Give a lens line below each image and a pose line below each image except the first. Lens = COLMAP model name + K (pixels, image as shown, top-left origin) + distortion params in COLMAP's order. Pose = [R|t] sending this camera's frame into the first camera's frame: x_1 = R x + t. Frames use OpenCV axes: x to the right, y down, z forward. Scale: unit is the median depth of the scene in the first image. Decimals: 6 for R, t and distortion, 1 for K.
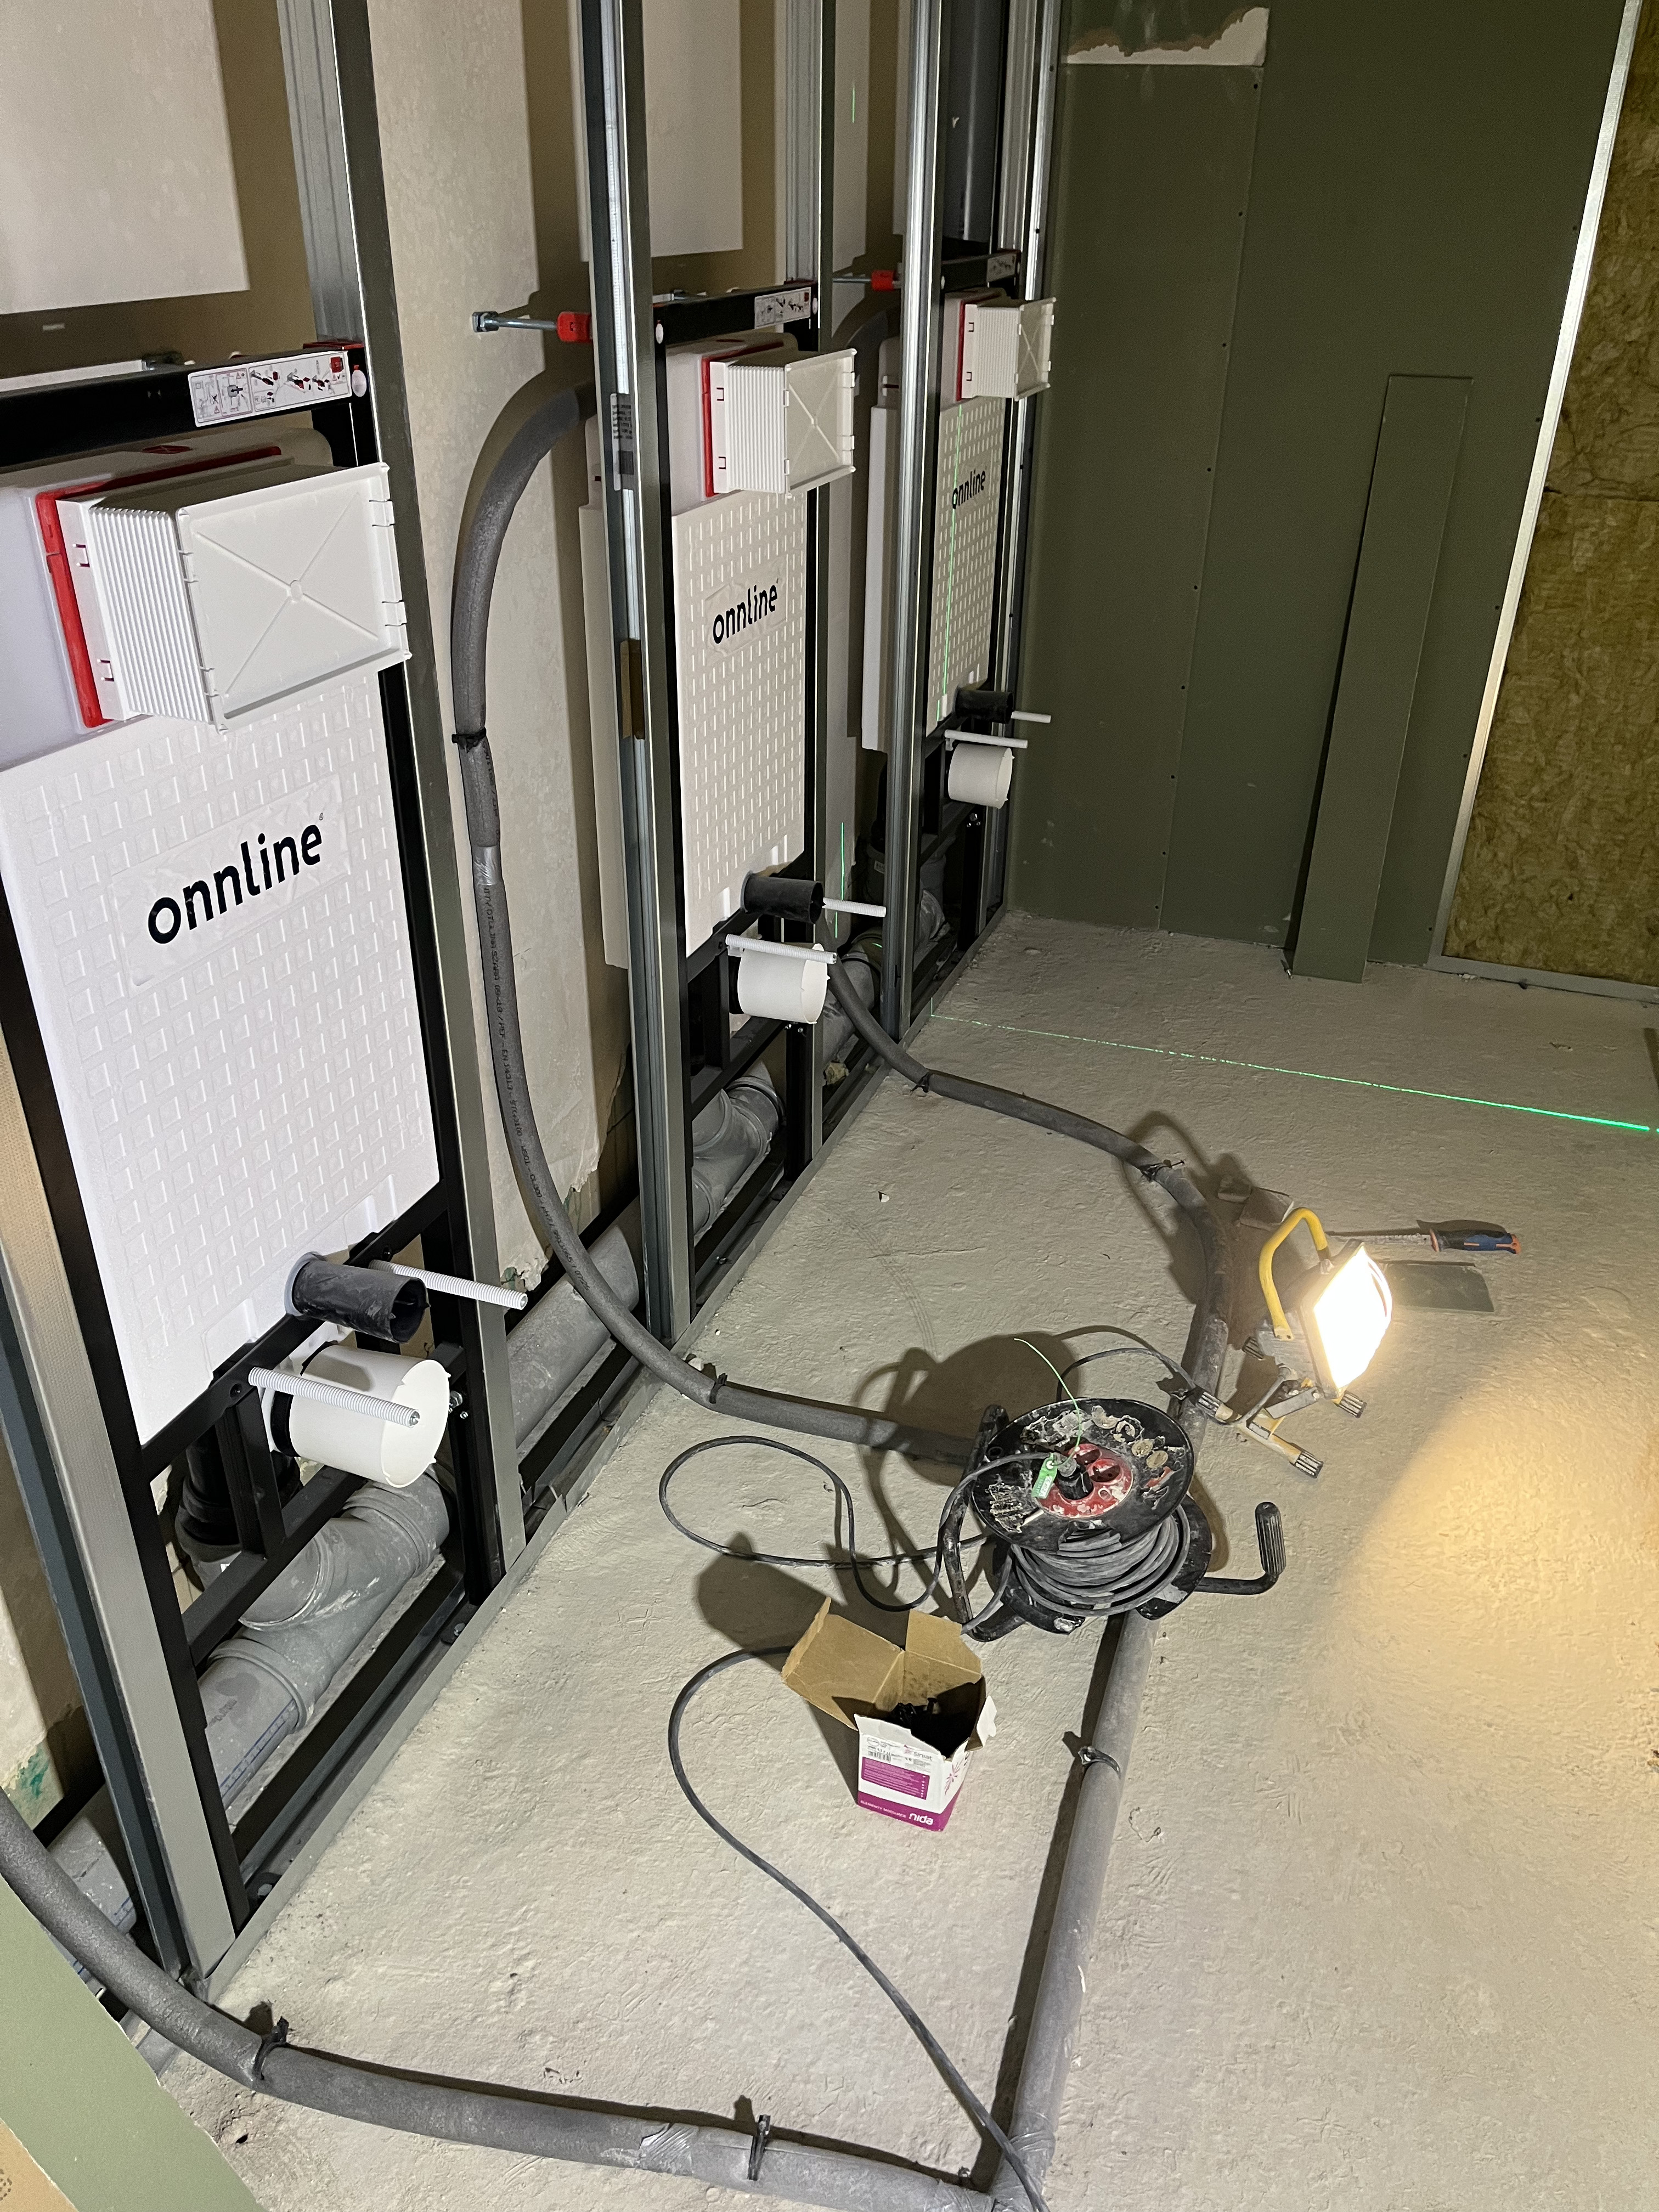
lens RADIAL K [[1666.4, 0, 851.7], [0, 1666.4, 1121.9], [0, 0, 1]] dist [0.066513, -0.087964]
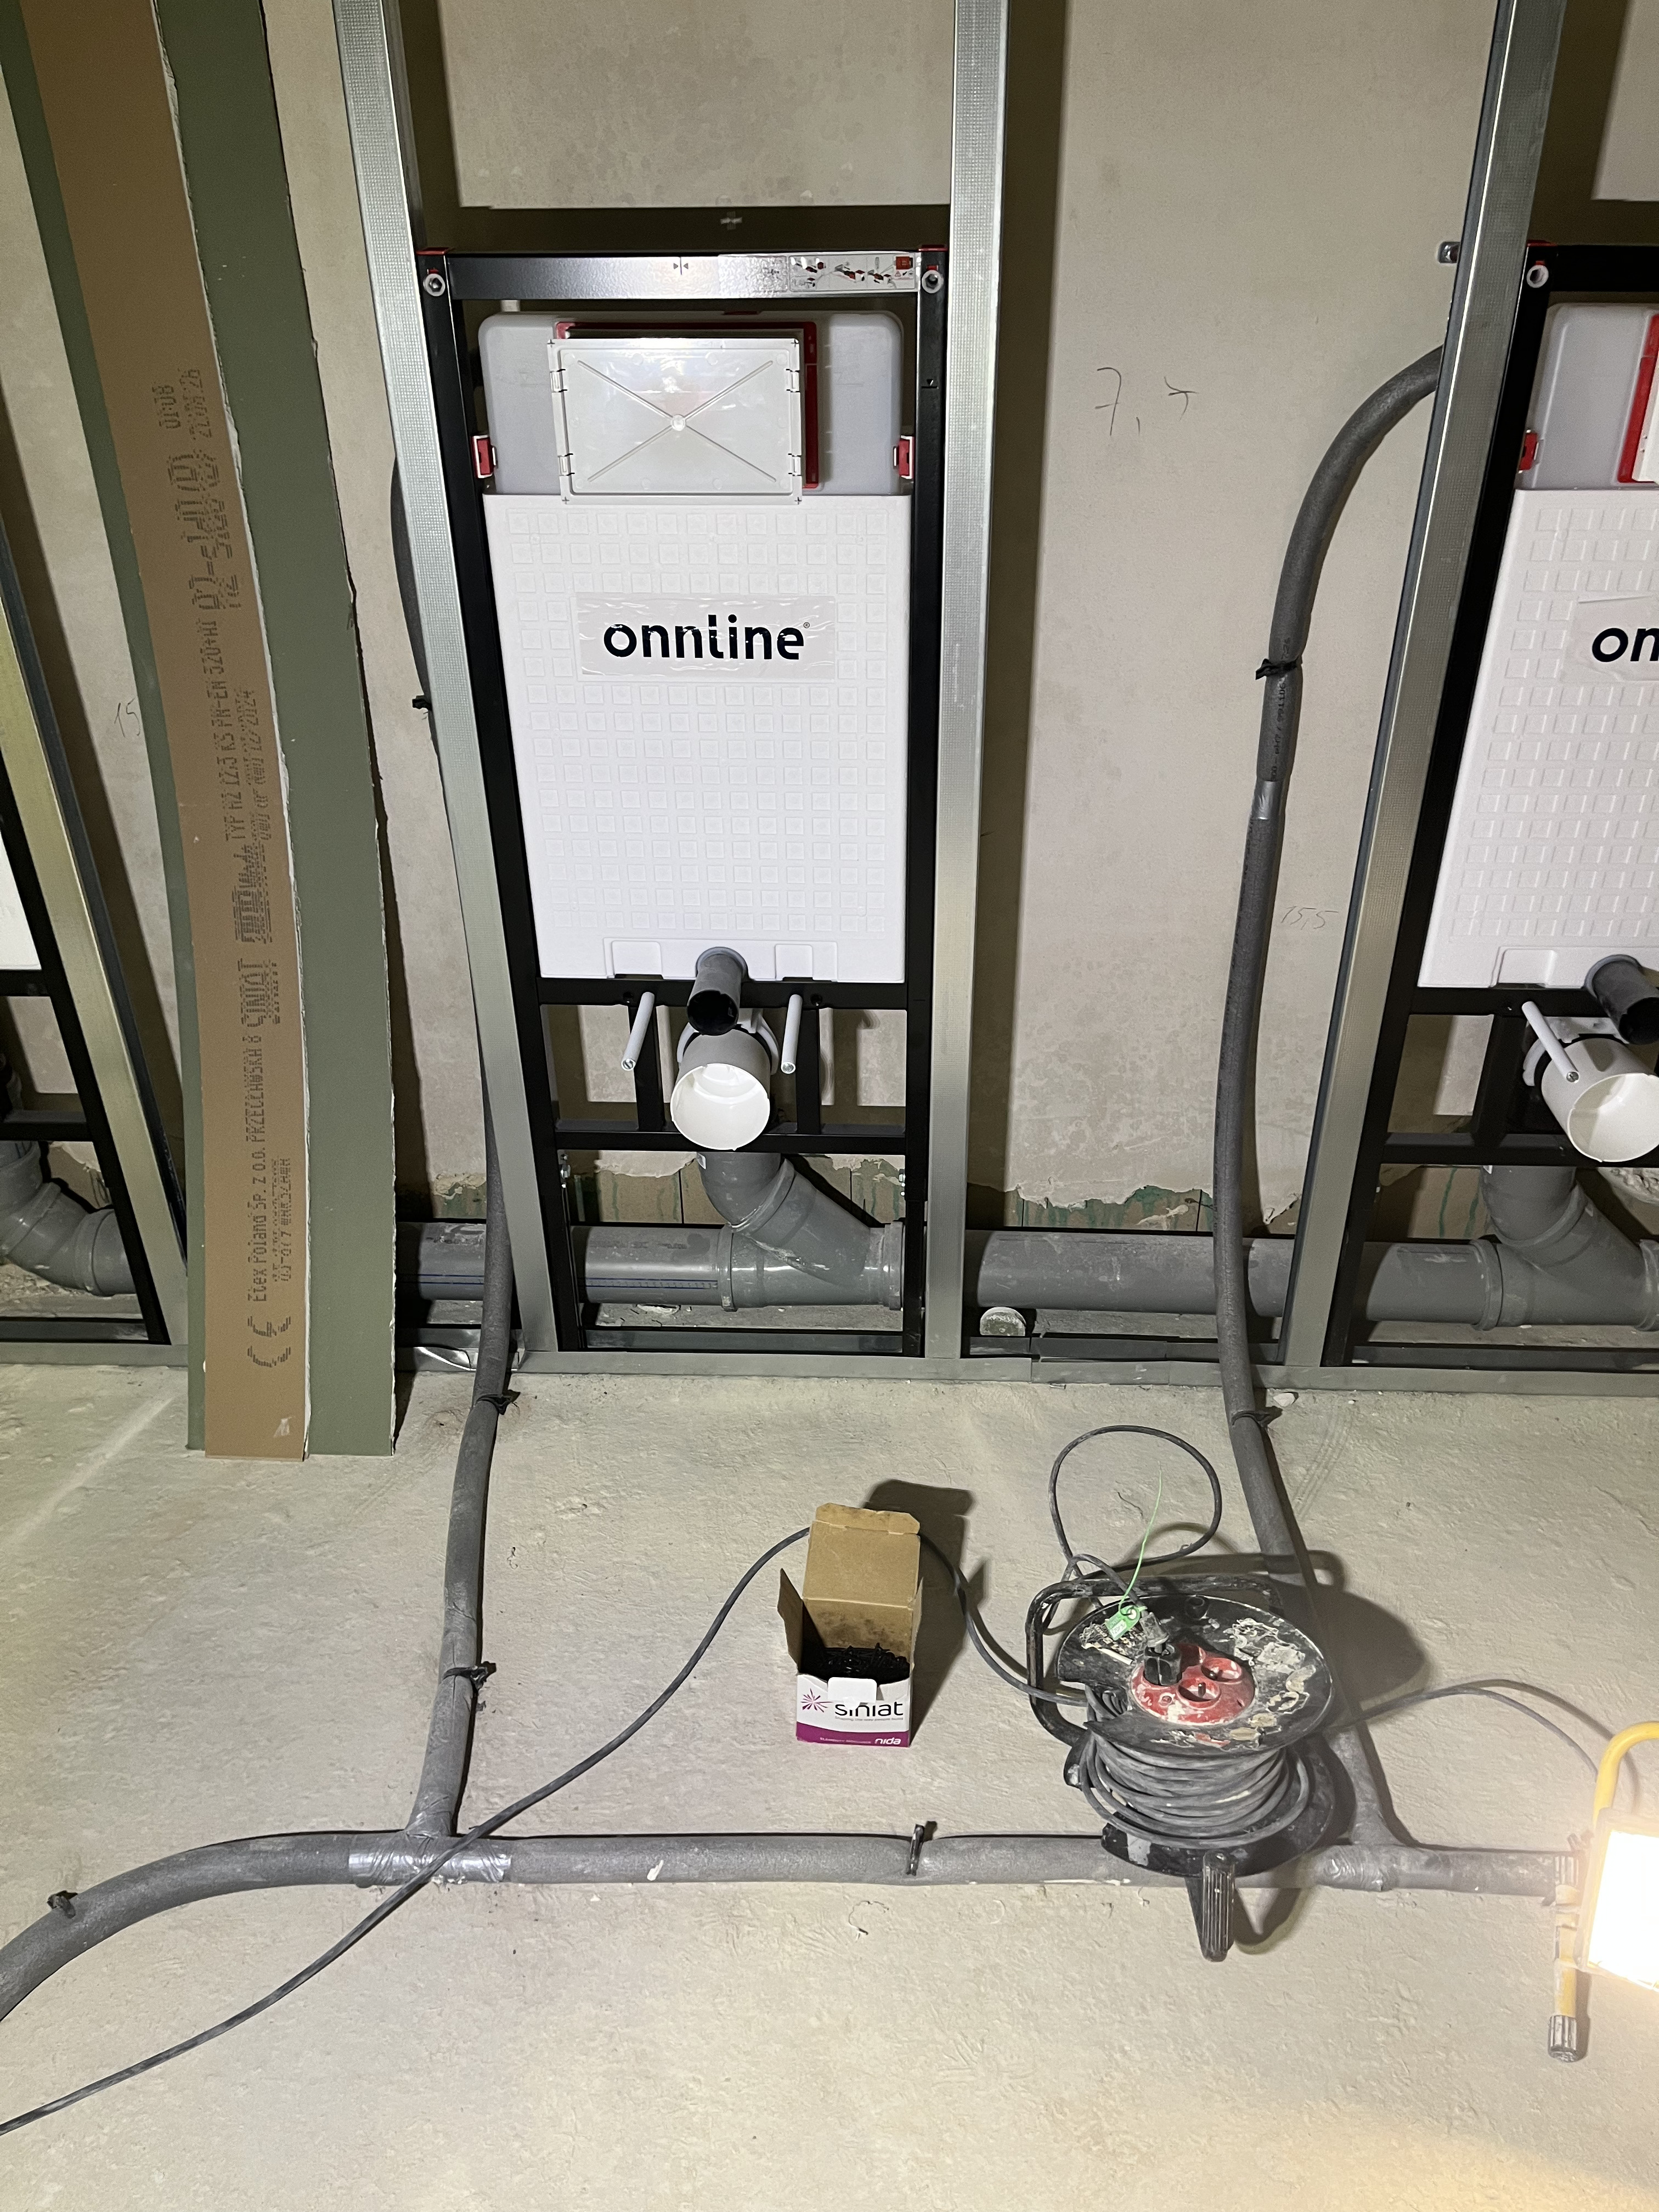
lens RADIAL K [[1676.1, 0, 834.9], [0, 1676.1, 1108.6], [0, 0, 1]] dist [0.035130, -0.009569]
pose [[0.288395, 0.480993, -0.827933, 0.661765], [-0.456576, 0.829120, 0.322643, -0.217797], [0.841645, 0.284966, 0.458724, 0.399281]]
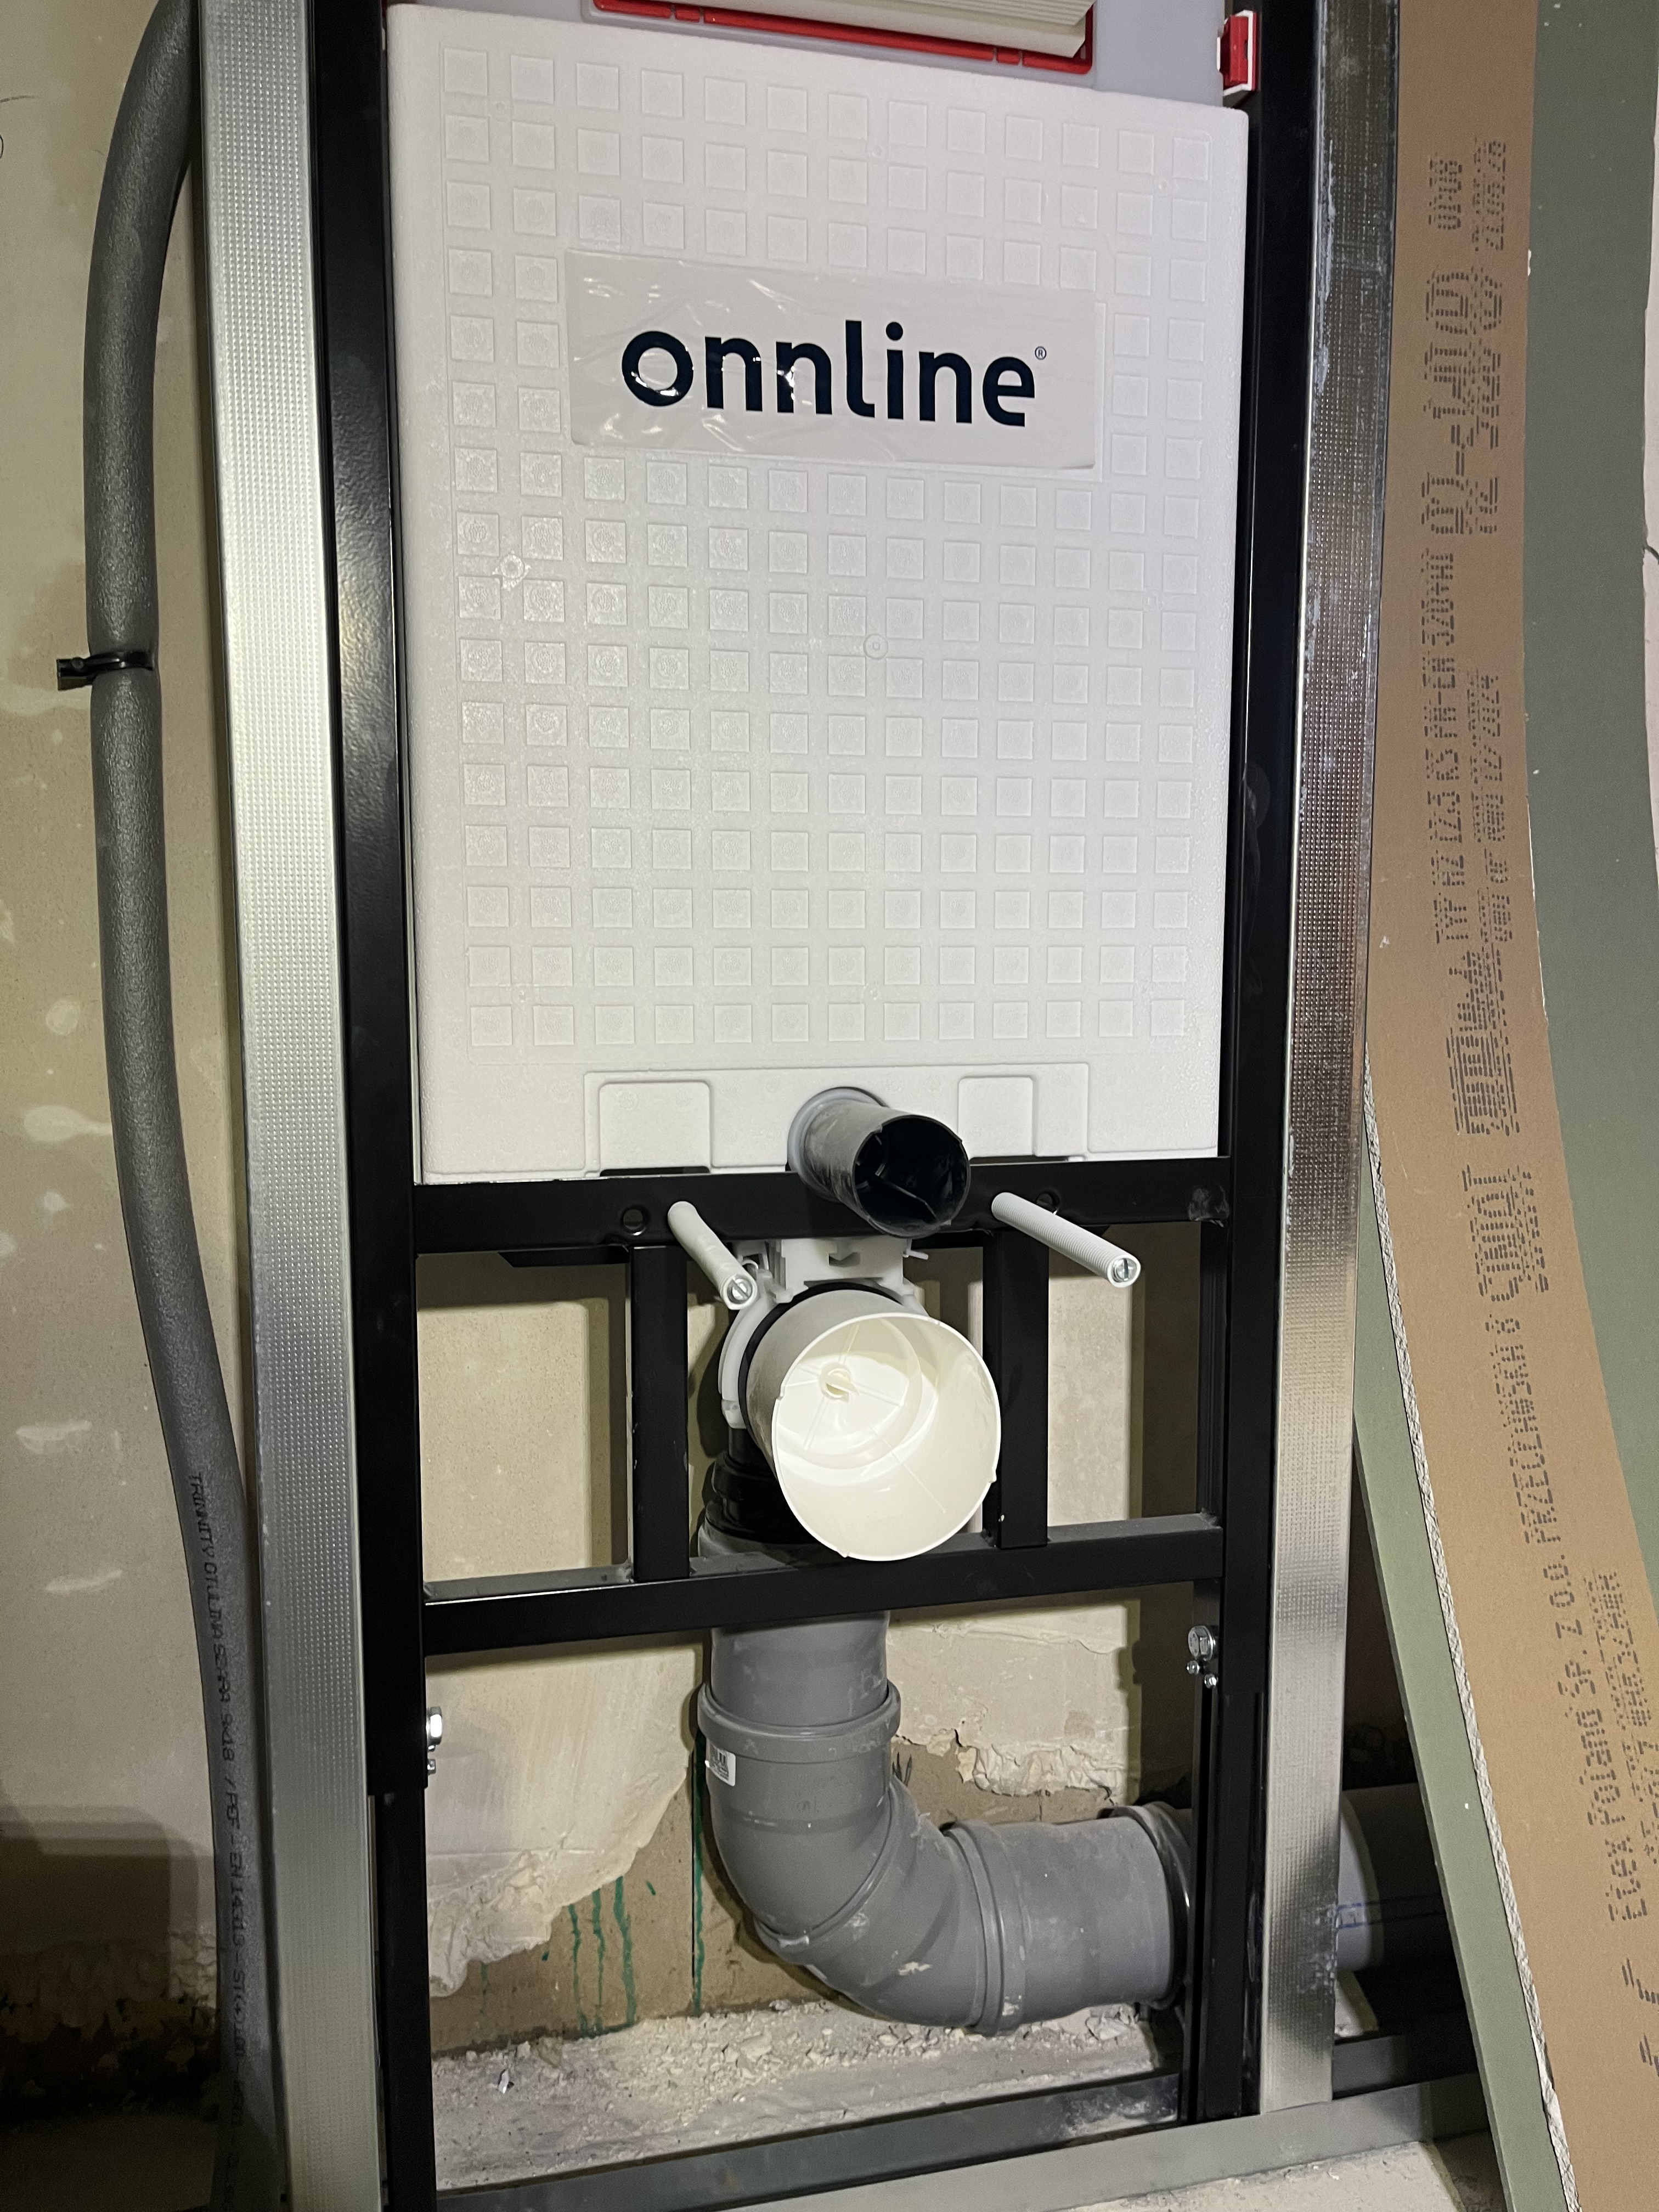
lens RADIAL K [[1670.2, 0, 843.0], [0, 1670.2, 1119.5], [0, 0, 1]] dist [0.063503, -0.085874]
pose [[0.552475, 0.070713, -0.830524, -0.056248], [-0.406071, 0.892992, -0.194091, 0.410610], [0.727927, 0.444482, 0.522071, 0.098993]]
